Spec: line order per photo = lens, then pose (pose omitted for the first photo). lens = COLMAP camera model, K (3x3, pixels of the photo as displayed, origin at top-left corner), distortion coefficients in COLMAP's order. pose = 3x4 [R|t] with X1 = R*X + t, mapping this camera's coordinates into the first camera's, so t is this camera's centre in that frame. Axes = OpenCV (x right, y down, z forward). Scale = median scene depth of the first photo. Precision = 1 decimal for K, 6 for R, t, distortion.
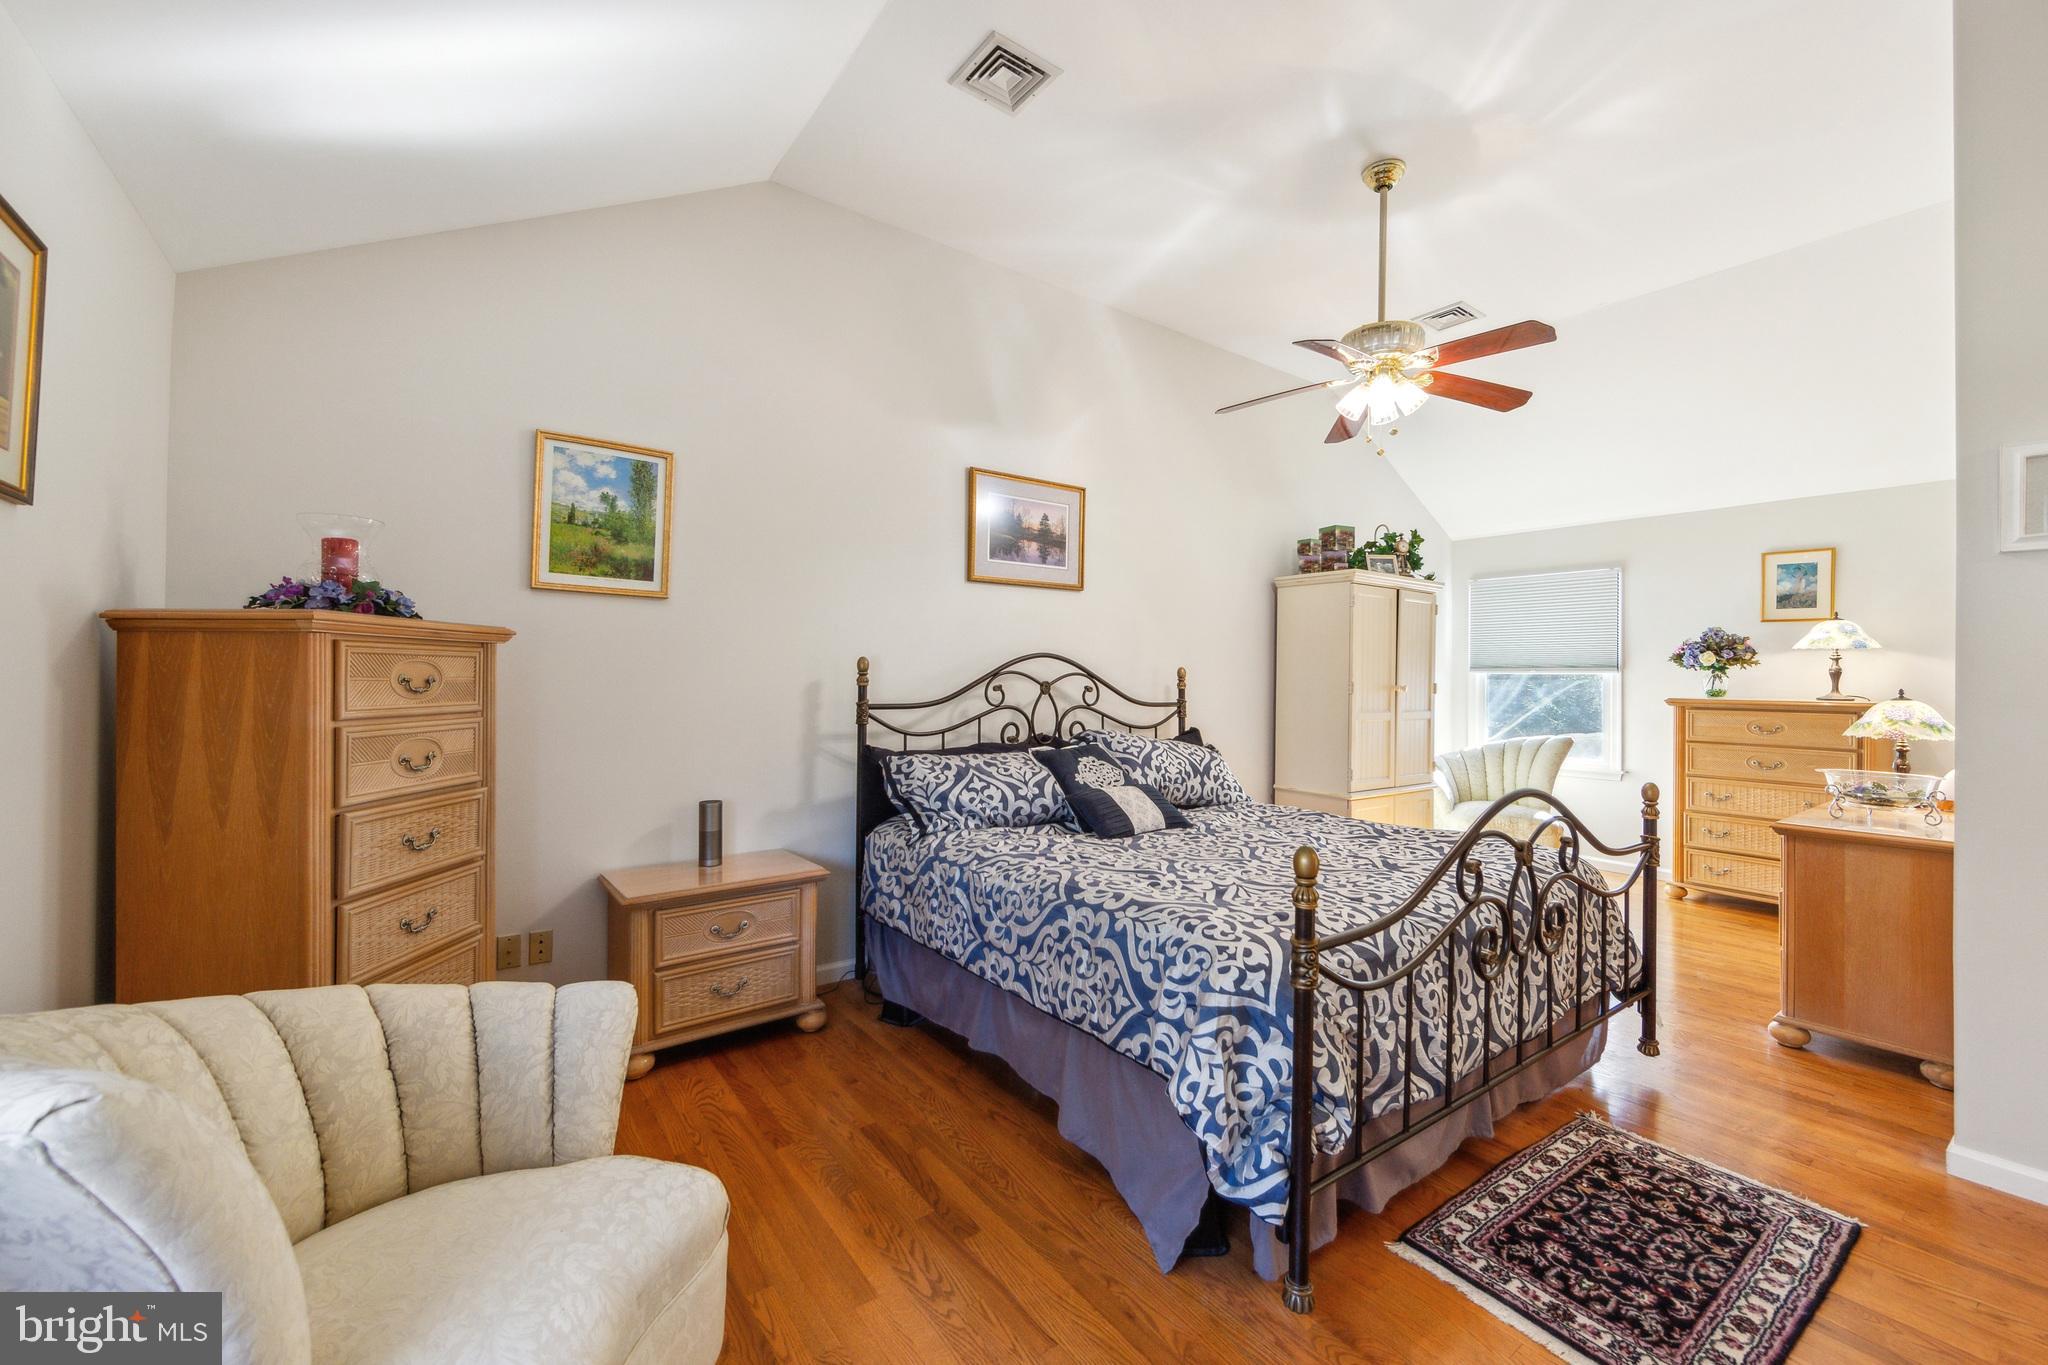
lens RADIAL K [[816.8, 0, 1031.1], [0, 816.8, 671.8], [0, 0, 1]] dist [-0.001138, -0.000255]
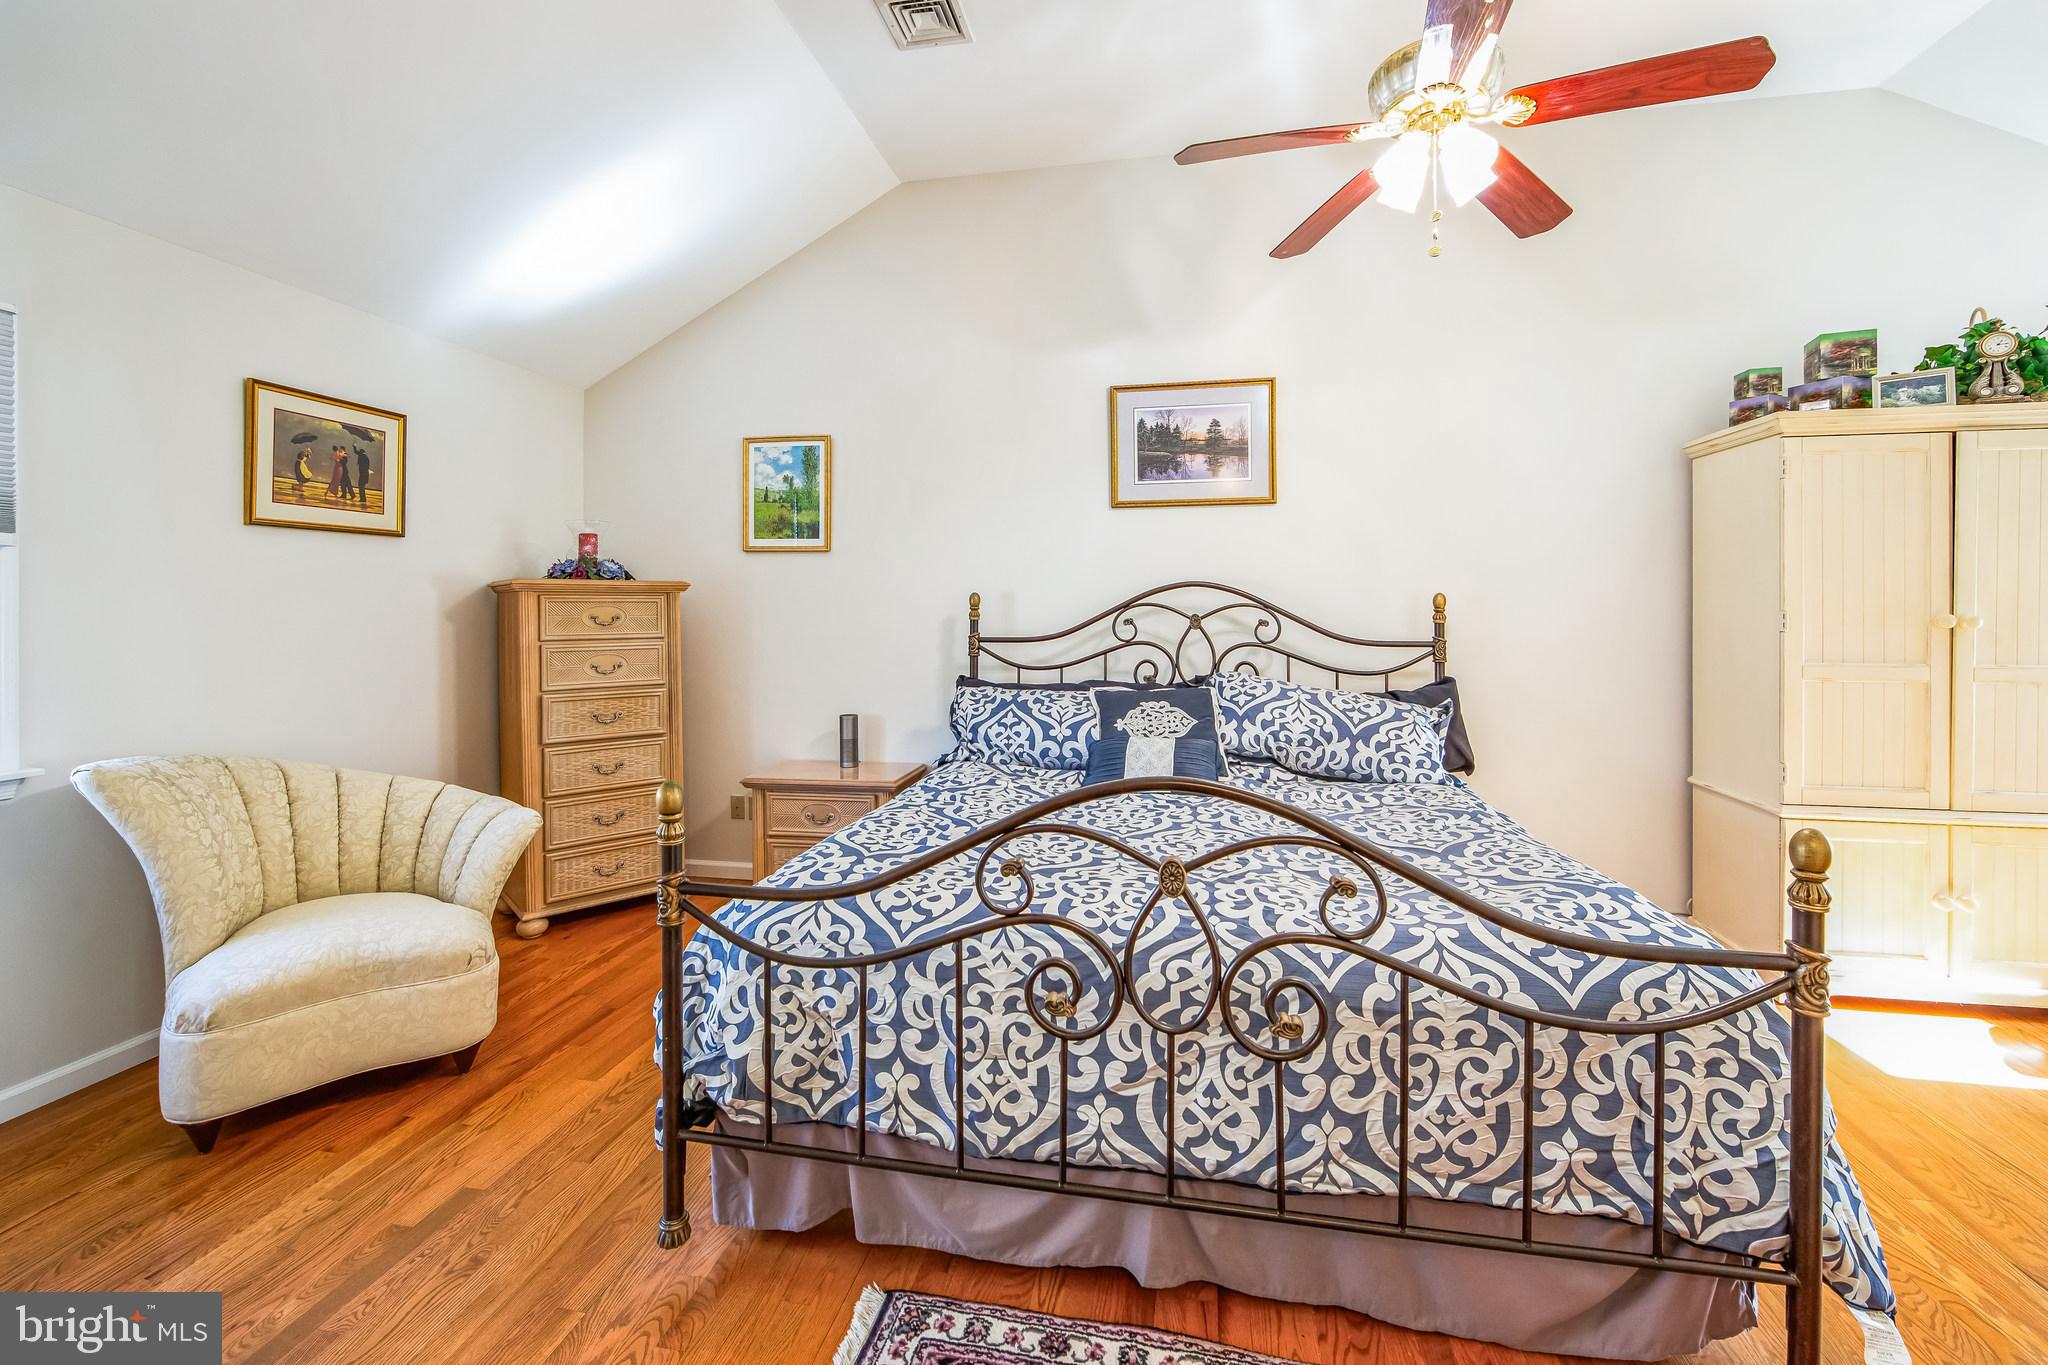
lens RADIAL K [[848.5, 0, 1007.4], [0, 848.5, 609.5], [0, 0, 1]] dist [-0.010161, 0.000139]
pose [[0.678945, -0.011597, -0.734097, 0.509298], [0.015382, 0.999880, -0.001569, 0.004795], [0.734028, -0.010226, 0.679043, 0.226465]]
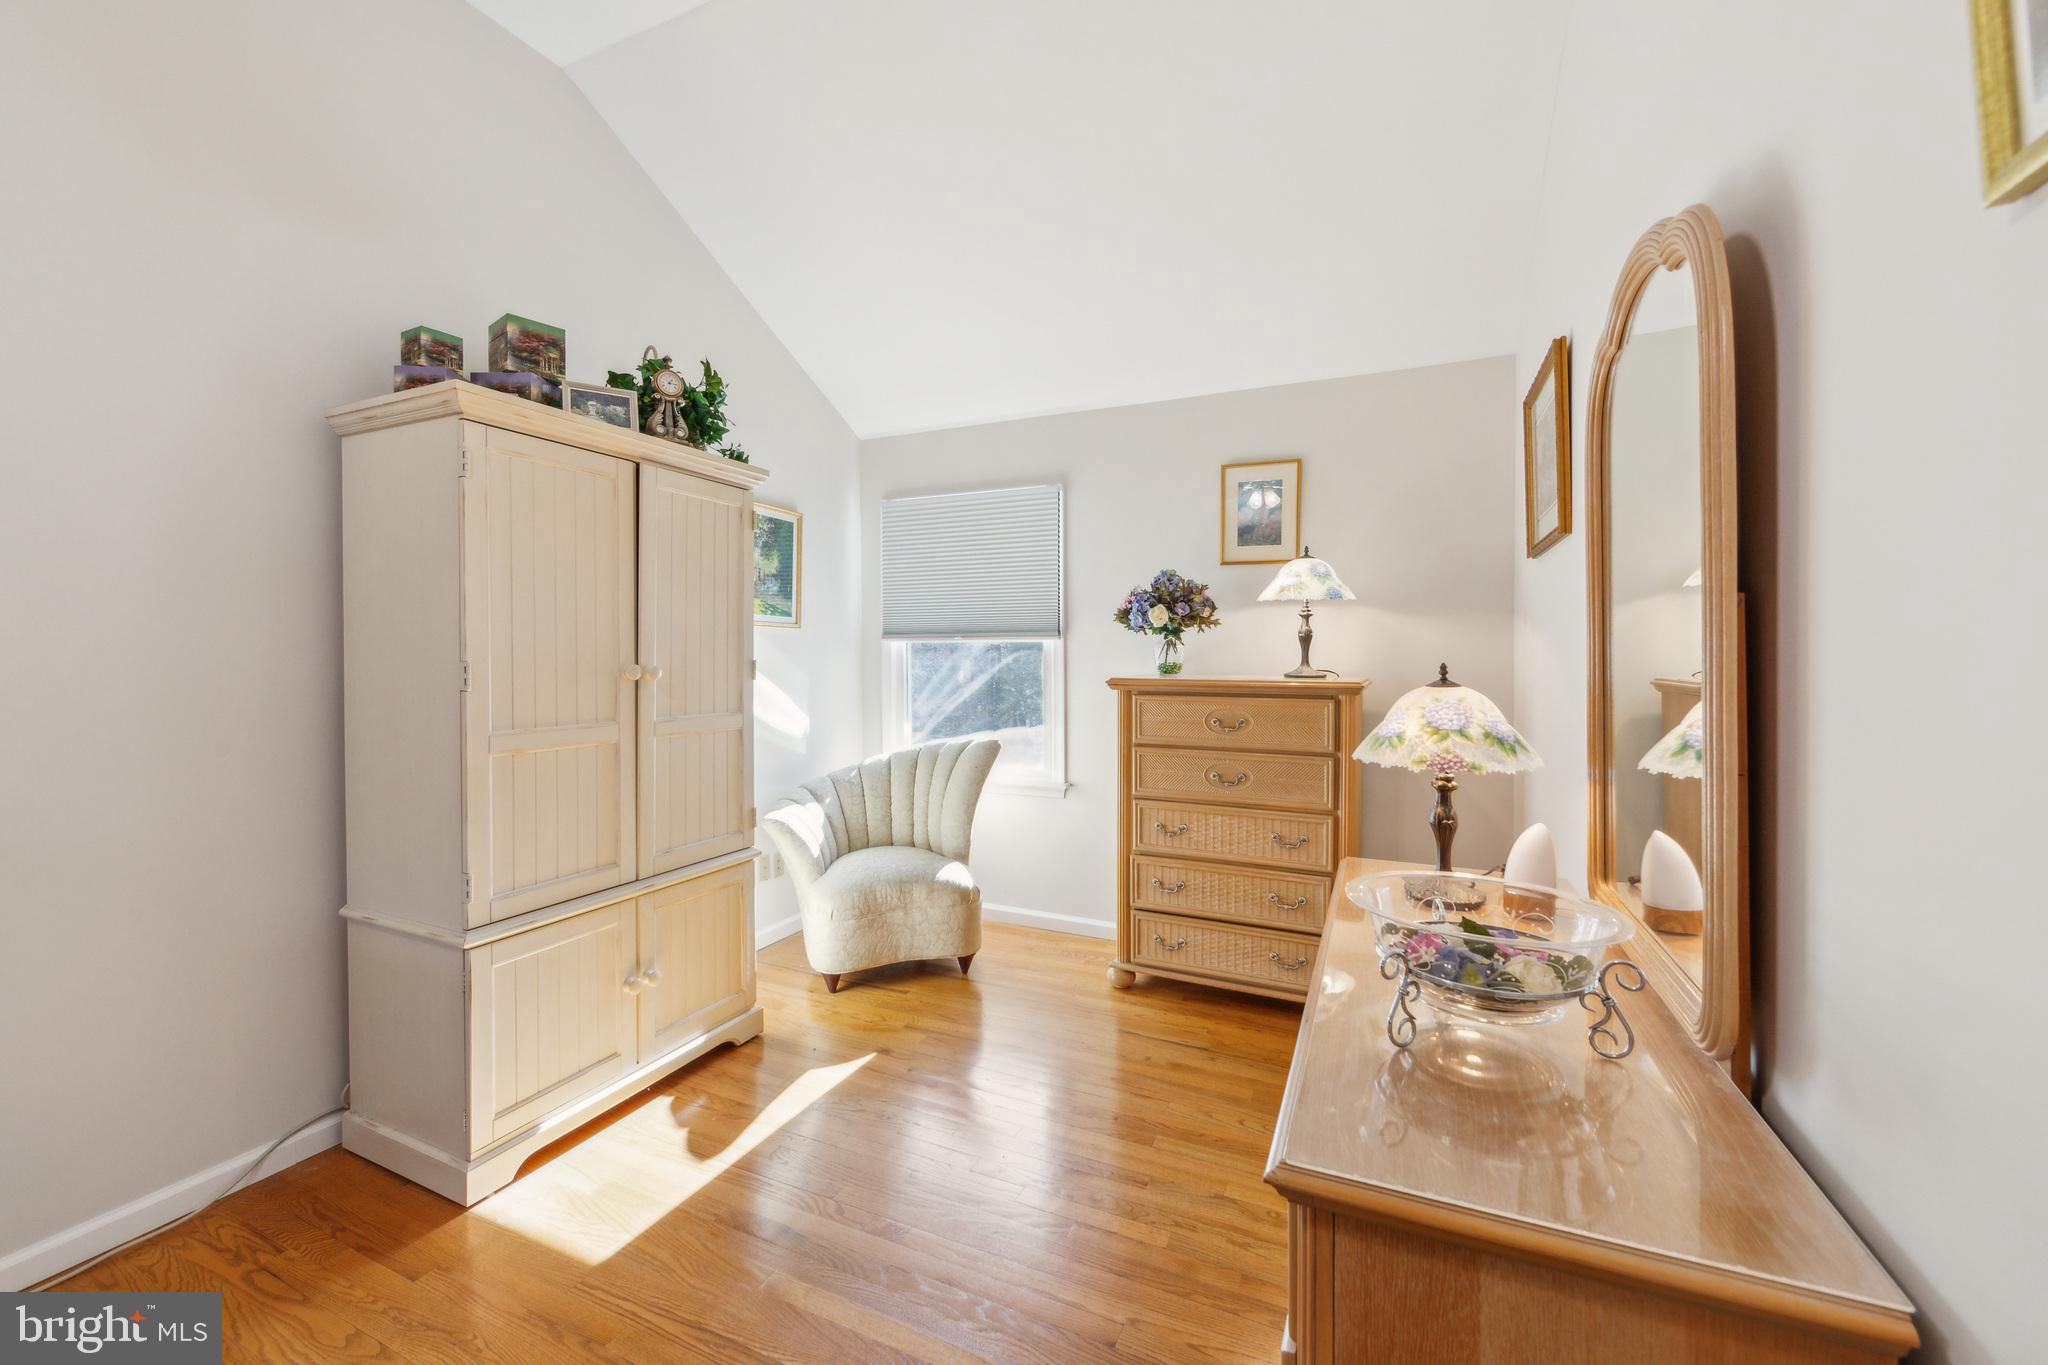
lens RADIAL K [[821.6, 0, 1050.2], [0, 821.6, 664.2], [0, 0, 1]] dist [-0.002859, -0.000080]
pose [[0.861700, -0.018096, 0.507096, 0.488254], [0.006284, 0.999668, 0.024997, 0.006080], [-0.507379, -0.018354, 0.861527, 0.554551]]
